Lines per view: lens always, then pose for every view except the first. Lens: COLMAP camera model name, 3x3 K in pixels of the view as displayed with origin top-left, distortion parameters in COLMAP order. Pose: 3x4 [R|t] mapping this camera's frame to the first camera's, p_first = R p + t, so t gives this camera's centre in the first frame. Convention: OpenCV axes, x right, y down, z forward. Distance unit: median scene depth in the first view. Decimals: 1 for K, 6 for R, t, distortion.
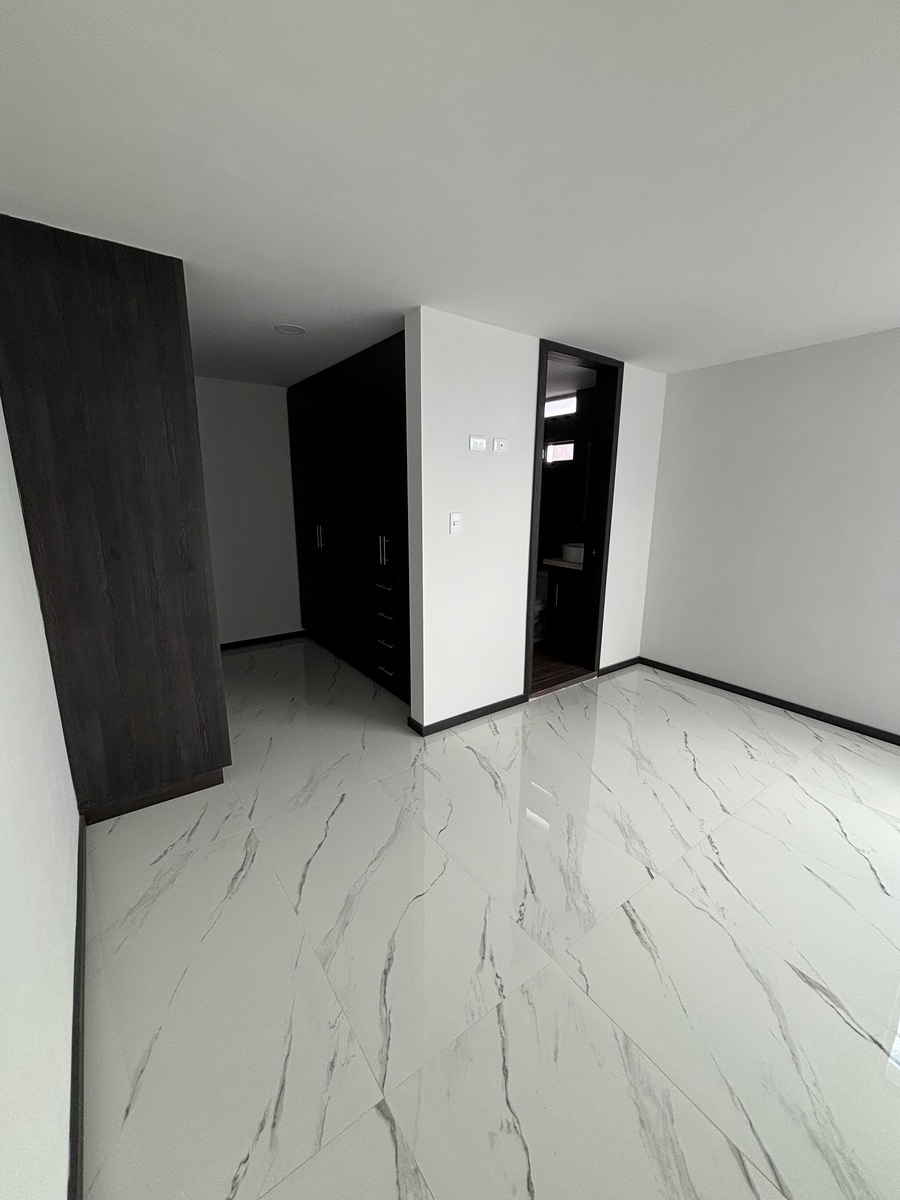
lens RADIAL K [[482.0, 0, 451.8], [0, 482.0, 598.5], [0, 0, 1]] dist [-0.001457, 0.002580]
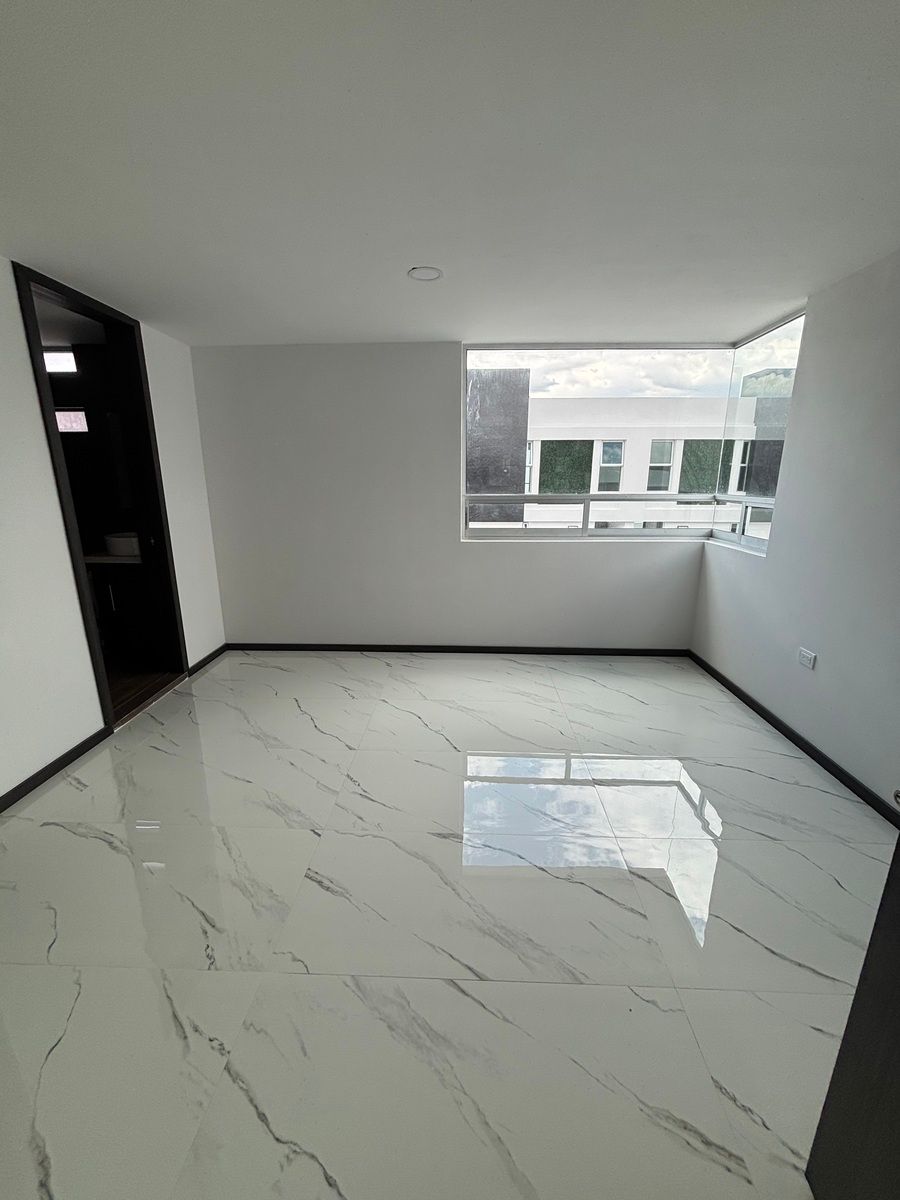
lens RADIAL K [[482.0, 0, 454.1], [0, 482.0, 599.5], [0, 0, 1]] dist [-0.001457, 0.002580]
pose [[0.625356, -0.205390, 0.752825, -0.054089], [0.174433, 0.977121, 0.121686, -0.004996], [-0.760594, 0.055221, 0.646875, 0.032329]]
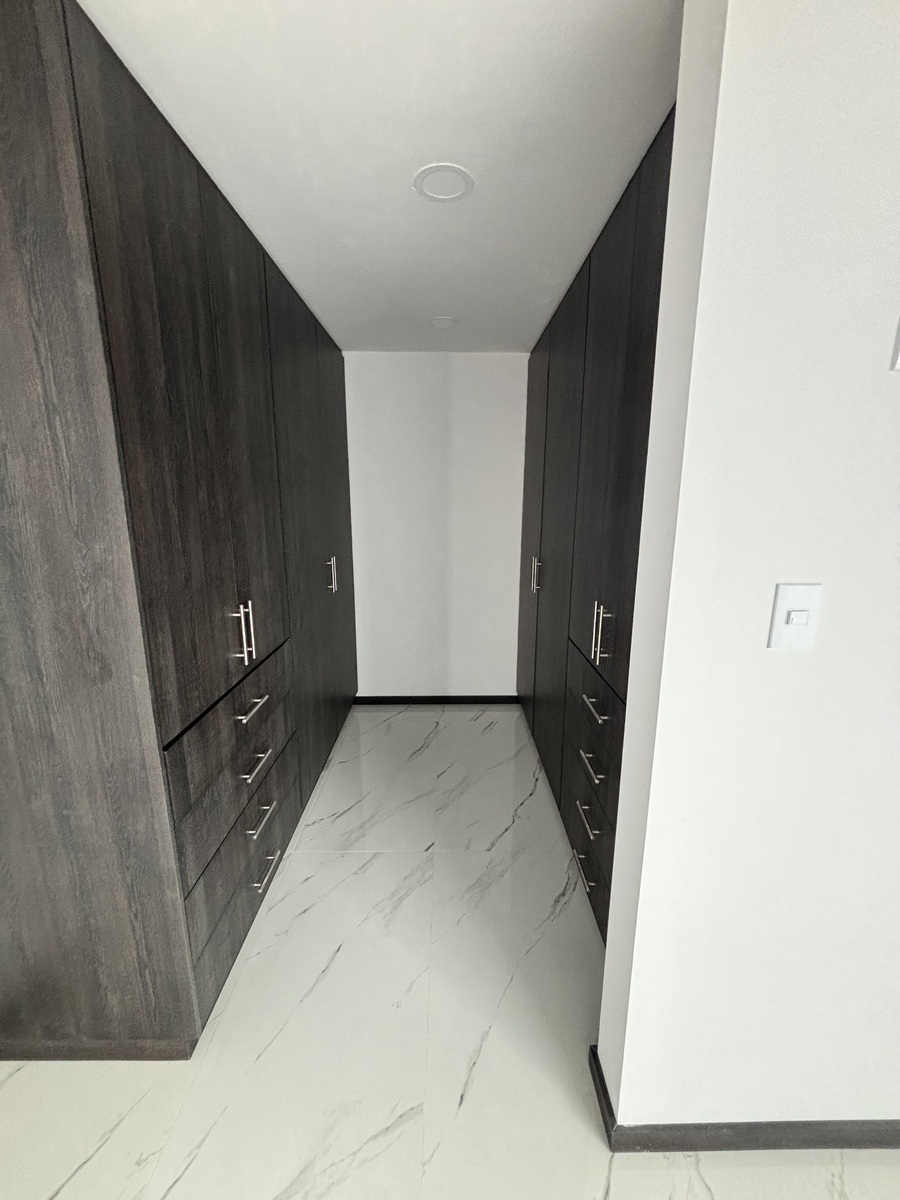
lens RADIAL K [[482.0, 0, 451.1], [0, 482.0, 603.6], [0, 0, 1]] dist [-0.001457, 0.002580]
pose [[0.809649, 0.119944, -0.574528, 0.004875], [-0.117479, 0.992204, 0.041587, -0.129046], [0.575037, 0.033824, 0.817428, 0.531699]]
